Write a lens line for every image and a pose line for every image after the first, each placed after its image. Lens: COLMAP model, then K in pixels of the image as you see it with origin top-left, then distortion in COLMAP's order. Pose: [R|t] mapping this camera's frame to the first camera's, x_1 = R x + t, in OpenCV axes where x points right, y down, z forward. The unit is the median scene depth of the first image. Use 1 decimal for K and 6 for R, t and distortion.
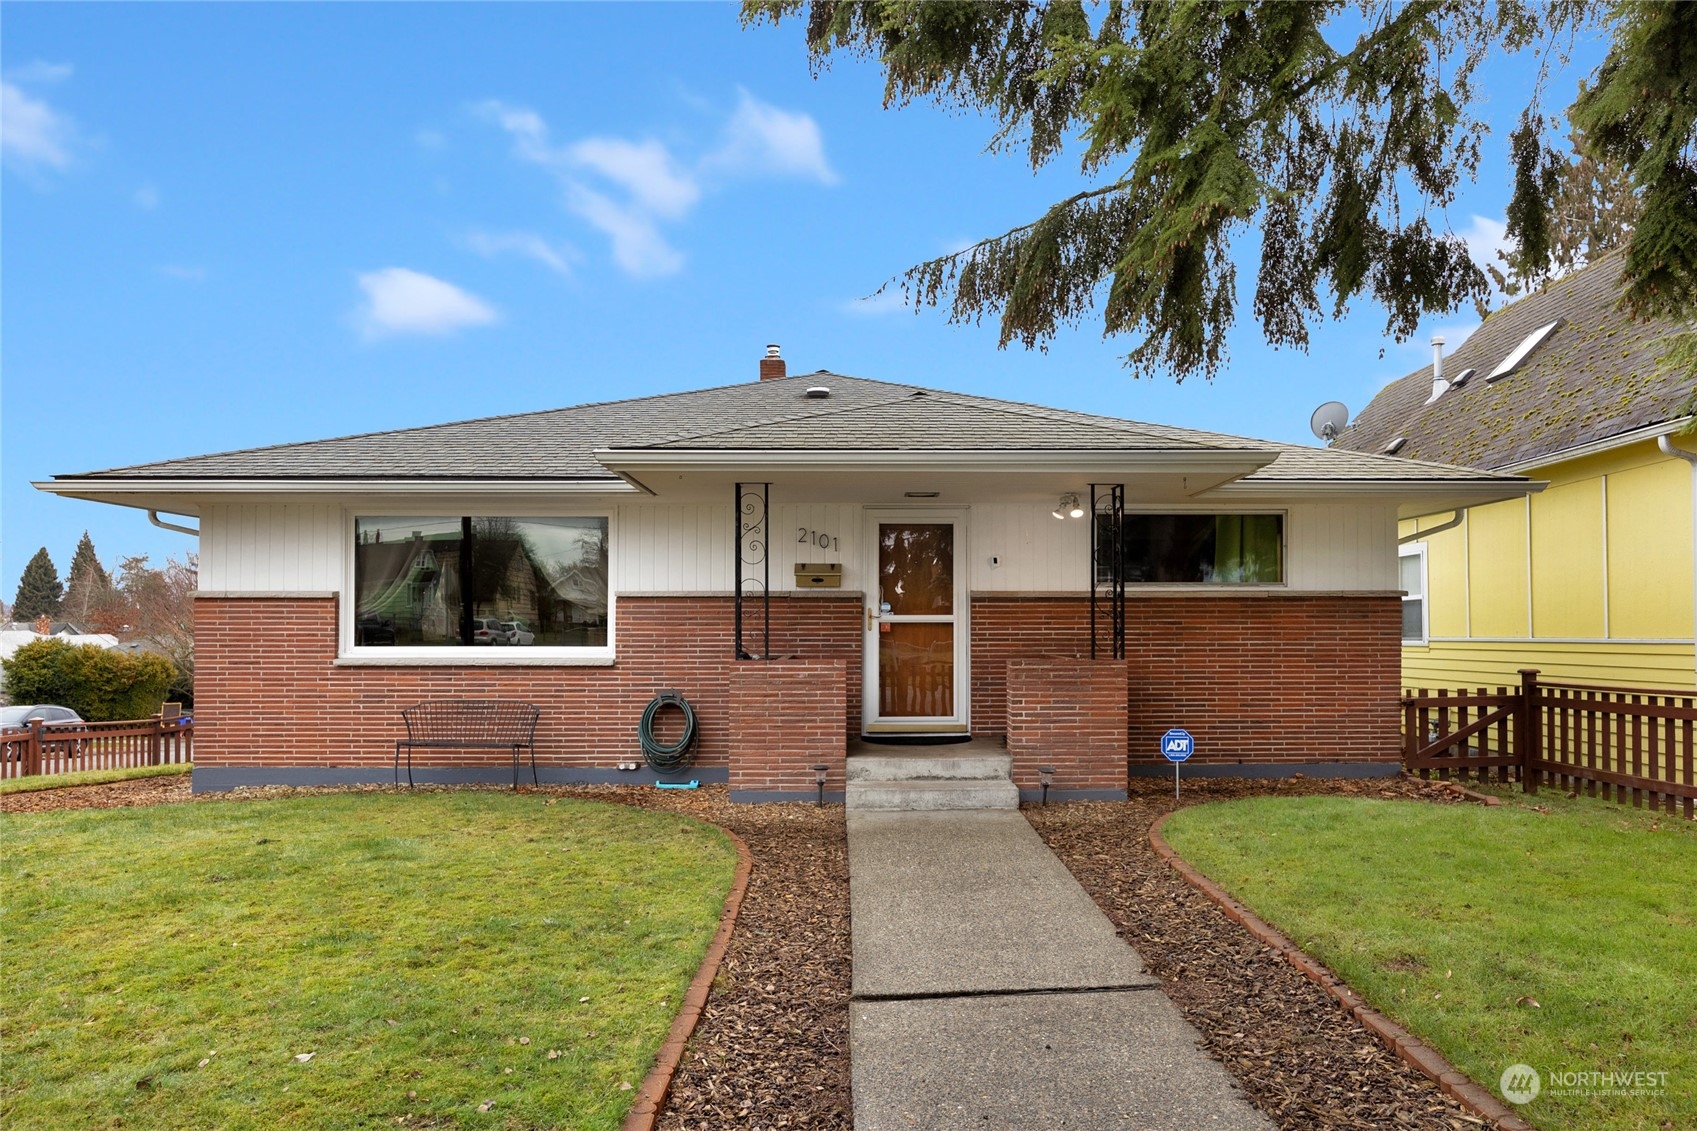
lens RADIAL K [[1091.3, 0, 855.9], [0, 1091.3, 602.2], [0, 0, 1]] dist [-0.005807, -0.001094]
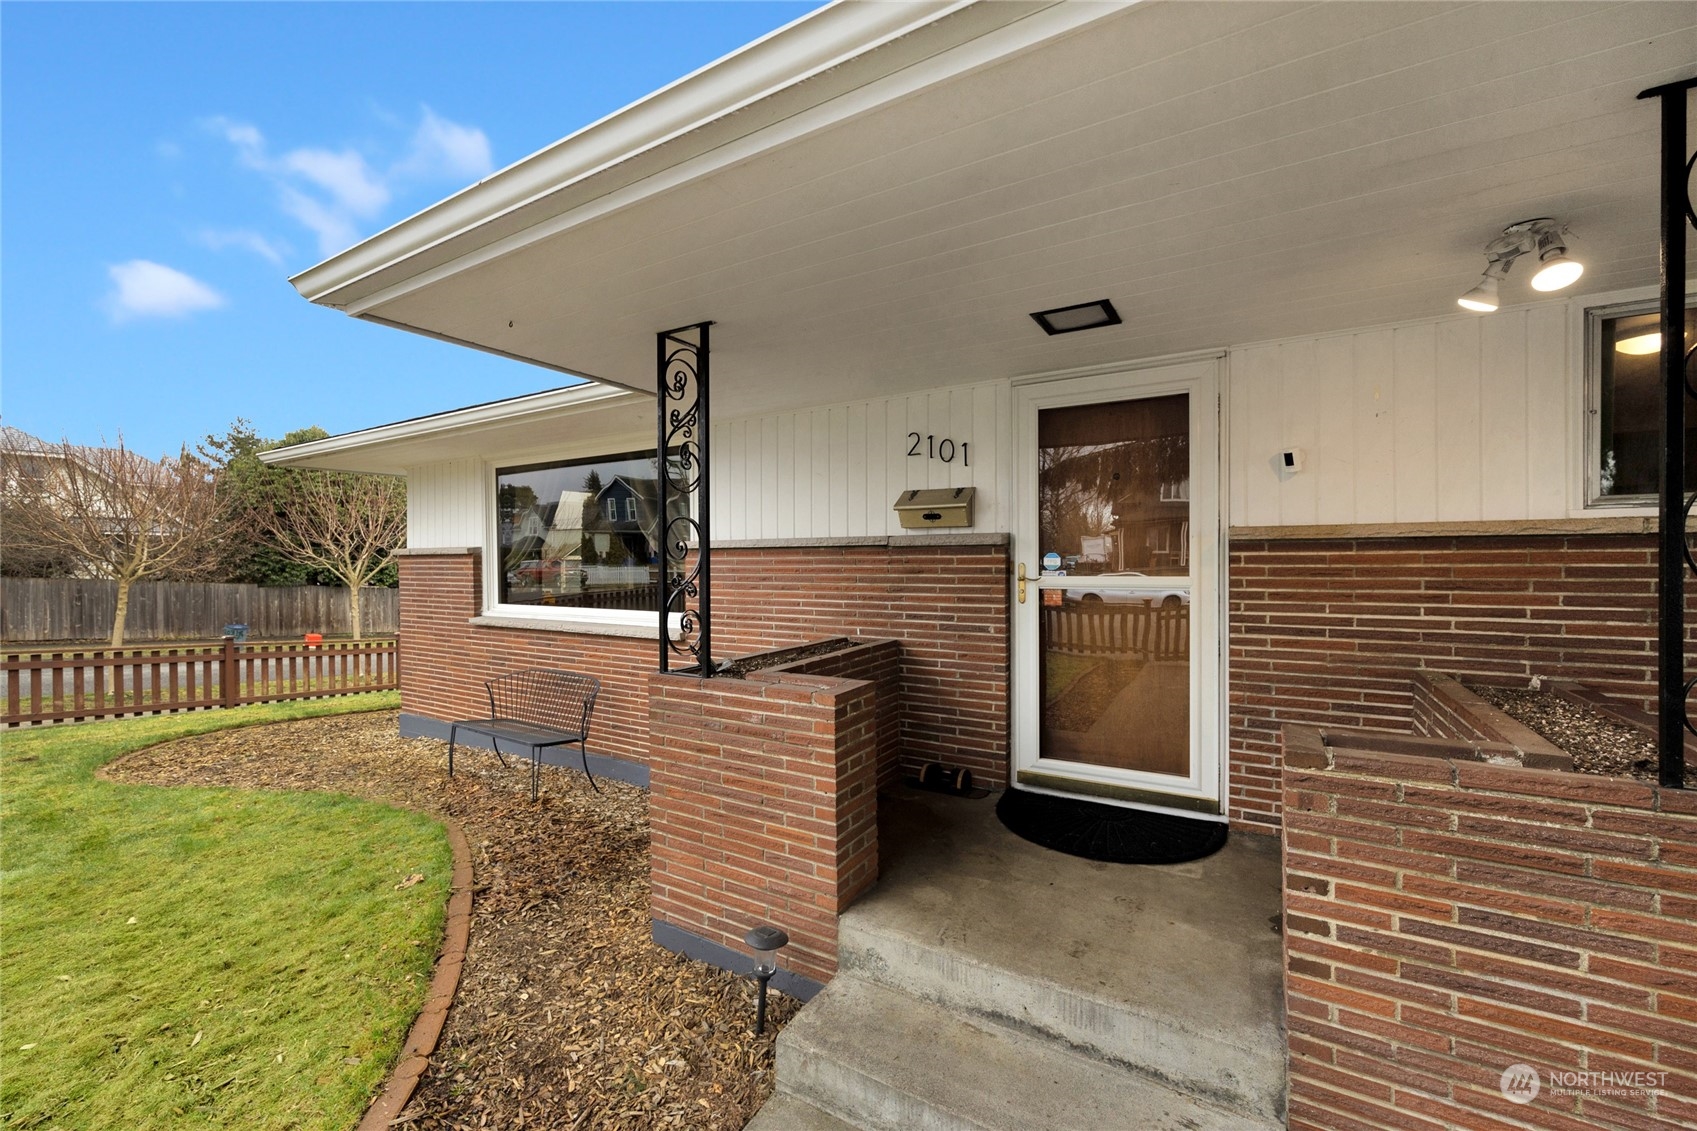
lens RADIAL K [[673.5, 0, 848.5], [0, 673.5, 565.5], [0, 0, 1]] dist [-0.002617, -0.000036]
pose [[0.856406, -0.000462, -0.516302, 0.114961], [0.018703, 0.999371, 0.030129, -0.005535], [0.515964, -0.035459, 0.855876, 0.659875]]
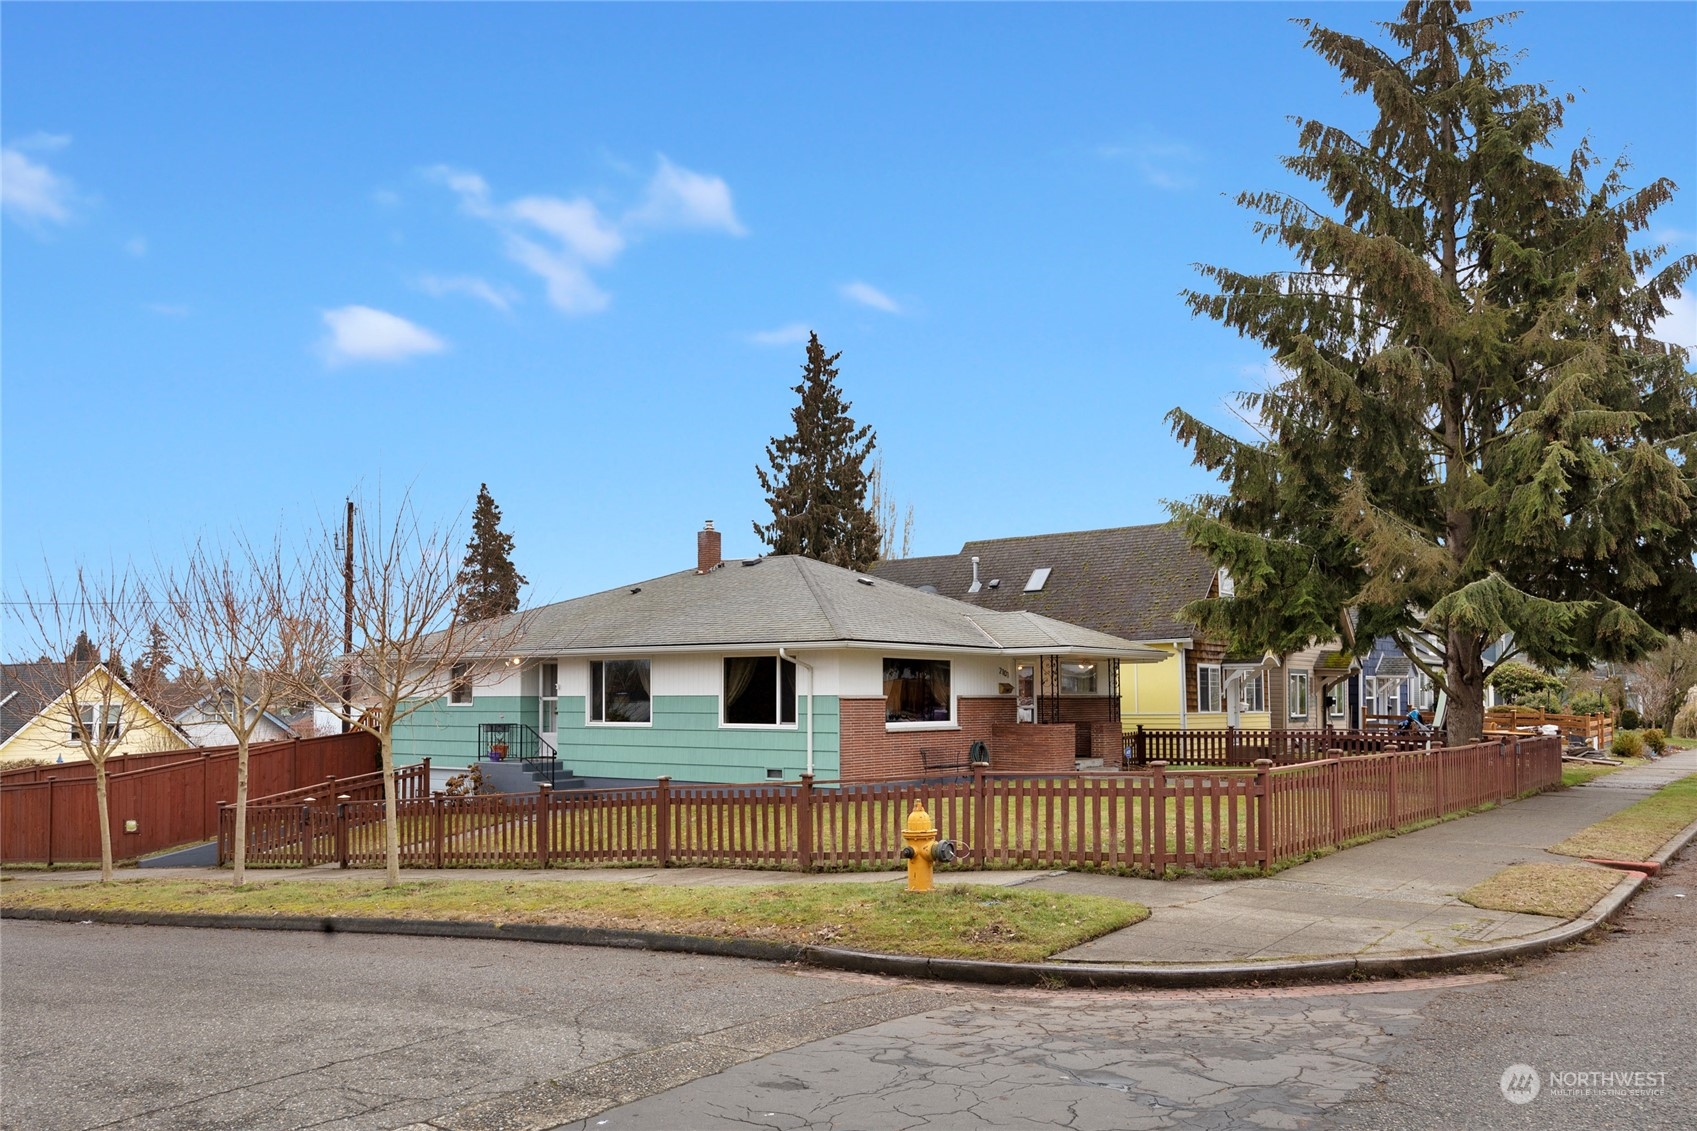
lens RADIAL K [[1355.1, 0, 848.5], [0, 1355.1, 565.5], [0, 0, 1]] dist [0.054541, 0.000550]
pose [[0.607093, 0.076028, 0.790985, -2.551294], [-0.015301, 0.996346, -0.084023, -0.038014], [-0.794483, 0.038907, 0.606039, -0.498204]]
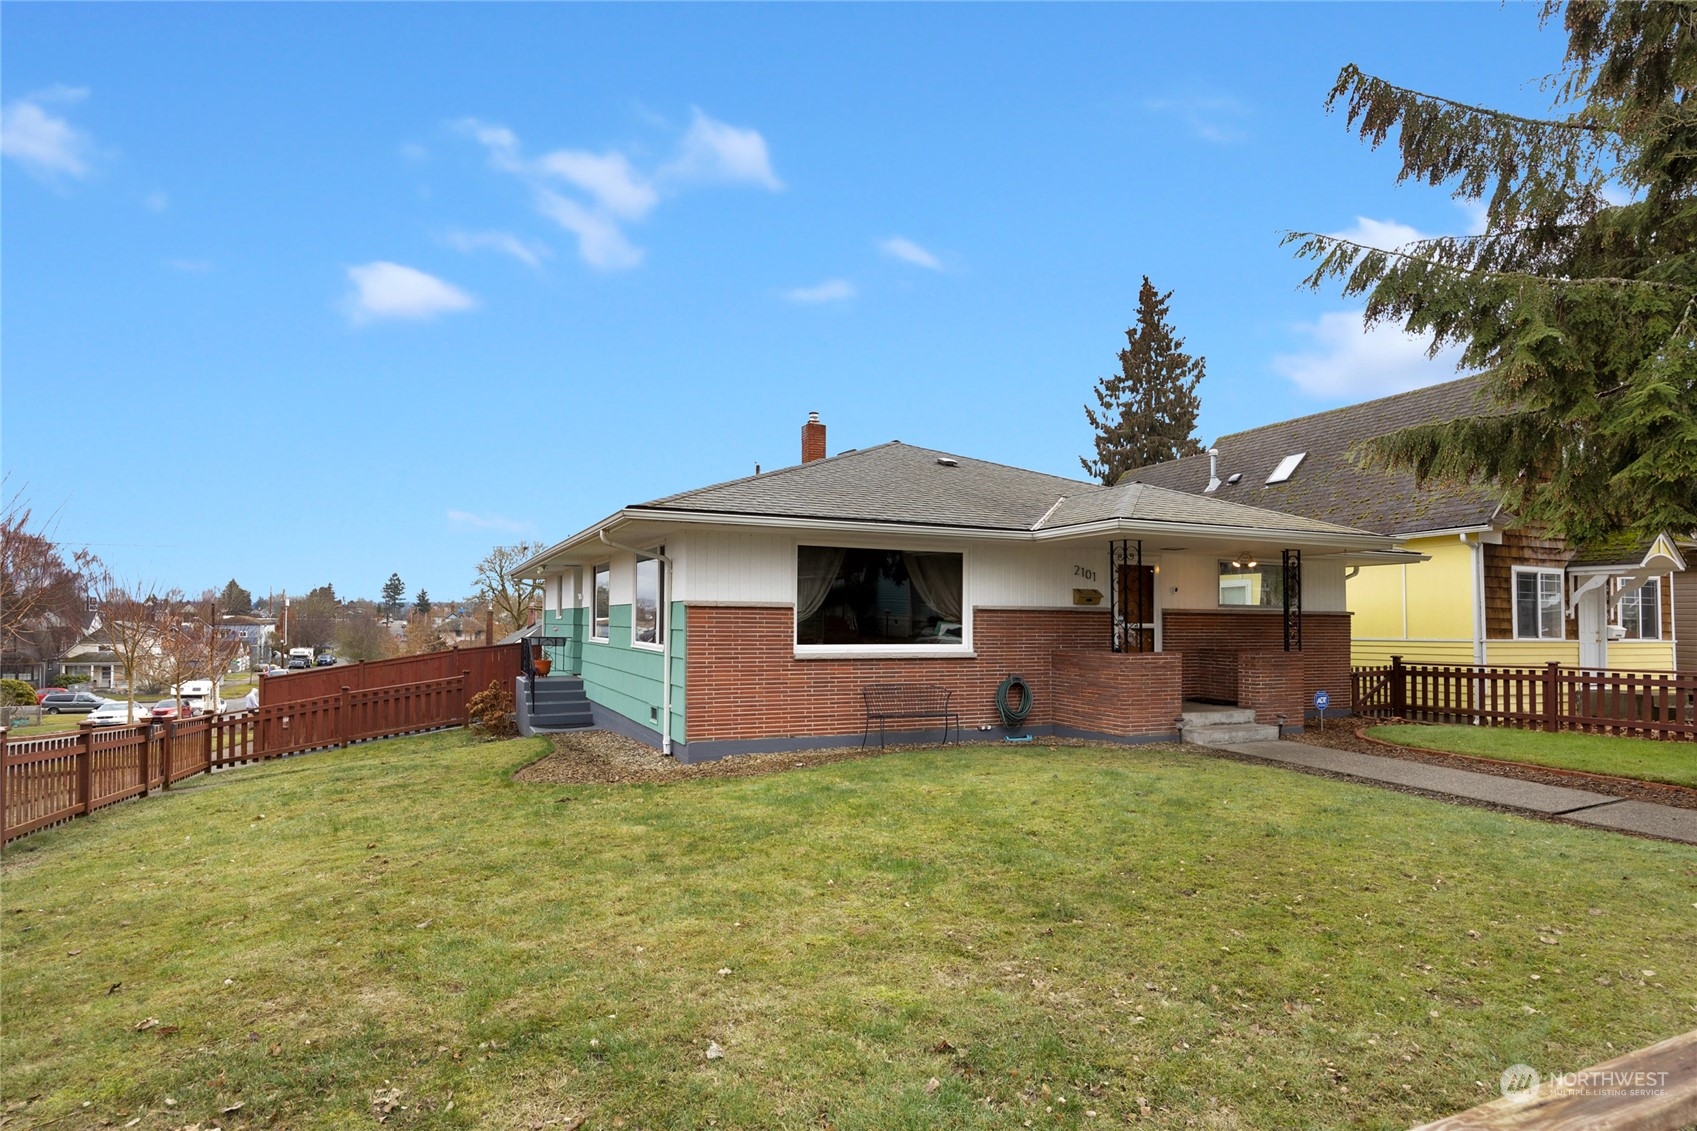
lens RADIAL K [[913.4, 0, 848.5], [0, 913.4, 565.5], [0, 0, 1]] dist [0.013041, -0.000223]
pose [[0.909158, 0.032827, 0.415156, -0.875213], [-0.017091, 0.998990, -0.041566, -0.009822], [-0.416101, 0.030694, 0.908800, -0.028598]]
